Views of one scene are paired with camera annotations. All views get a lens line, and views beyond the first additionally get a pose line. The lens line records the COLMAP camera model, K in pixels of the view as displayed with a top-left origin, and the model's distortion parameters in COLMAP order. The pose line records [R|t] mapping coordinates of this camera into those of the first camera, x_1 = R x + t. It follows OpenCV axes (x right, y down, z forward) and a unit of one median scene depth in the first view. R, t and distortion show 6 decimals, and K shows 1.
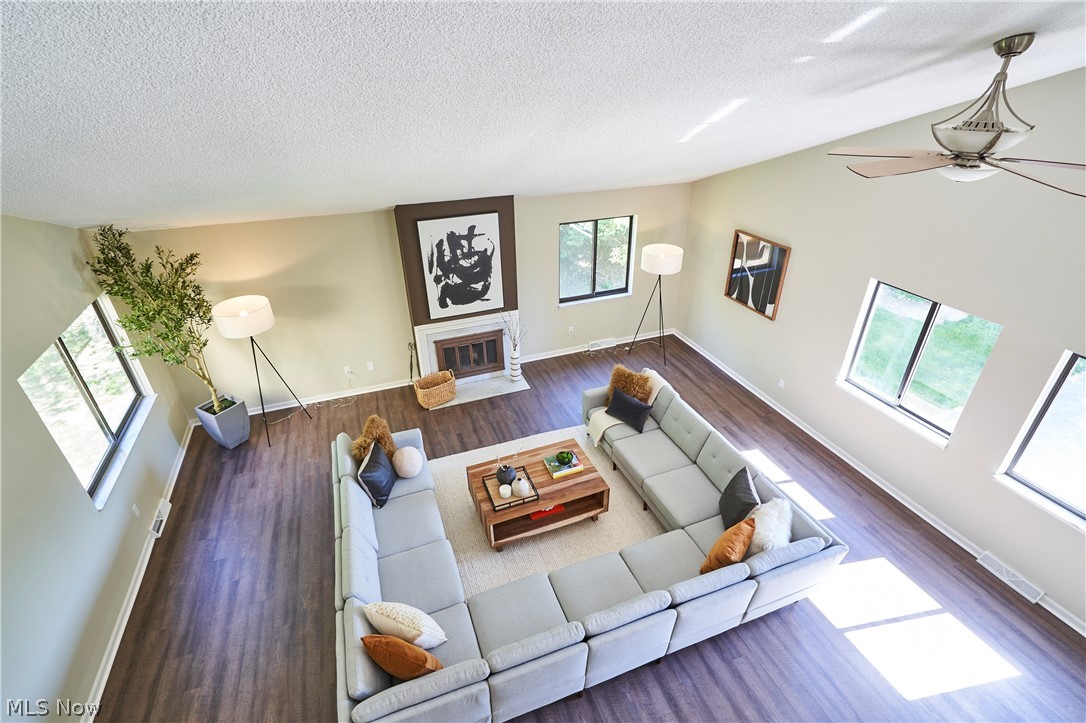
lens RADIAL K [[514.3, 0, 543.0], [0, 514.3, 361.5], [0, 0, 1]] dist [-0.002812, -0.000122]
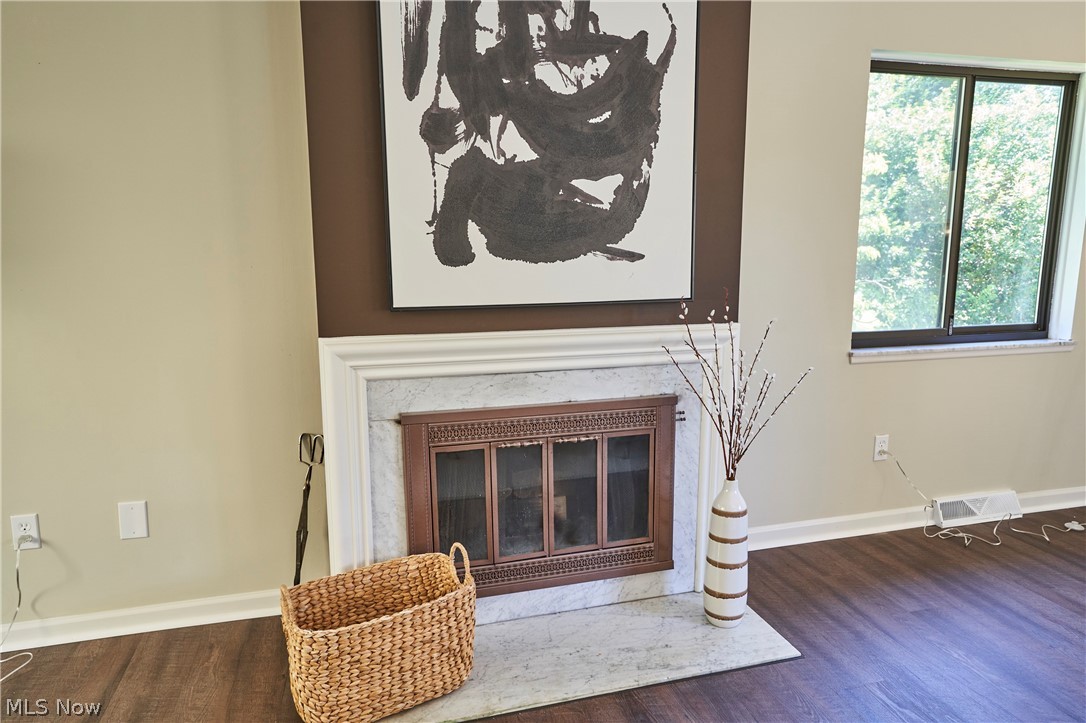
lens RADIAL K [[707.1, 0, 546.1], [0, 707.1, 365.5], [0, 0, 1]] dist [-0.000997, 0.001425]
pose [[0.997039, 0.022629, -0.073486, -0.127921], [-0.046442, 0.938918, -0.340992, 0.048468], [0.061281, 0.343395, 0.937189, 0.728193]]
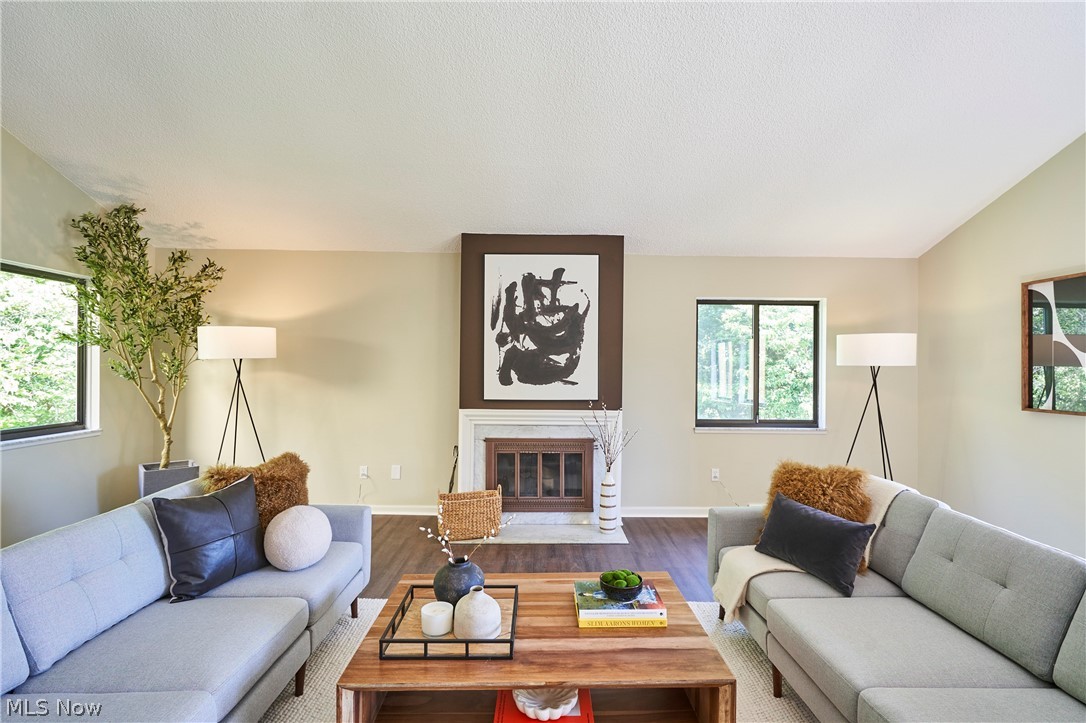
lens RADIAL K [[528.9, 0, 545.6], [0, 528.9, 369.9], [0, 0, 1]] dist [-0.002492, -0.000239]
pose [[0.938729, 0.024176, -0.343806, 0.094029], [-0.189172, 0.869989, -0.455338, 0.185414], [0.288100, 0.492478, 0.821258, 0.448318]]
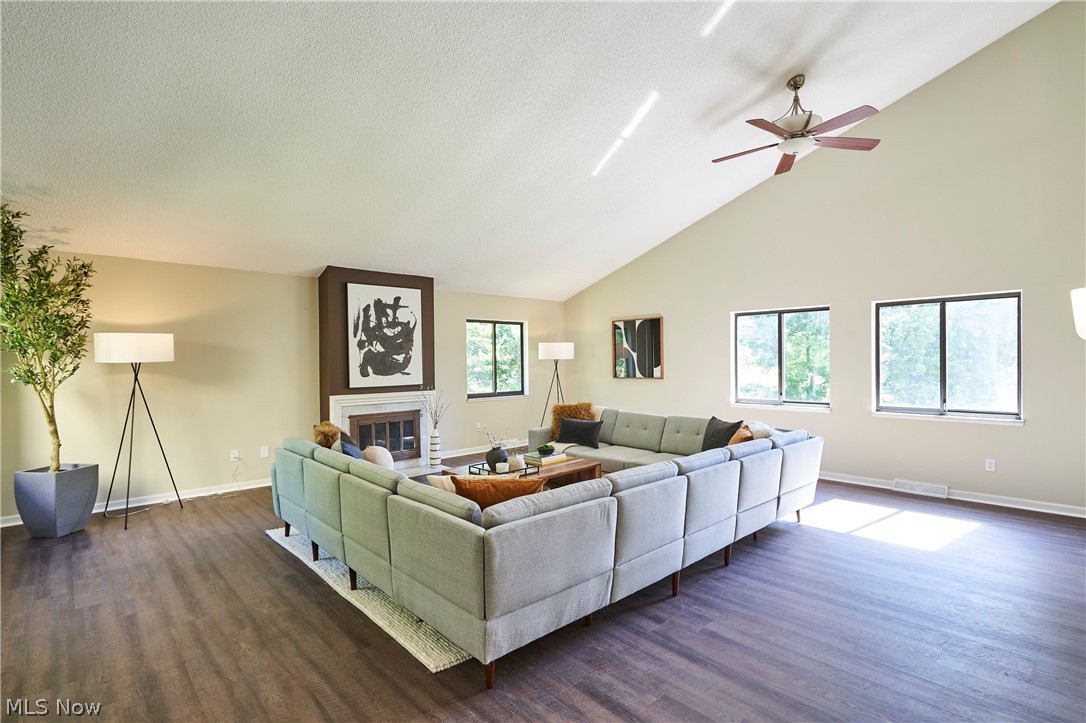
lens RADIAL K [[522.7, 0, 543.0], [0, 522.7, 361.5], [0, 0, 1]] dist [0.002558, 0.000573]
pose [[0.925572, 0.003201, 0.378559, -0.257227], [0.184327, 0.869617, -0.458029, 0.379464], [-0.330667, 0.493717, 0.804303, 0.105310]]
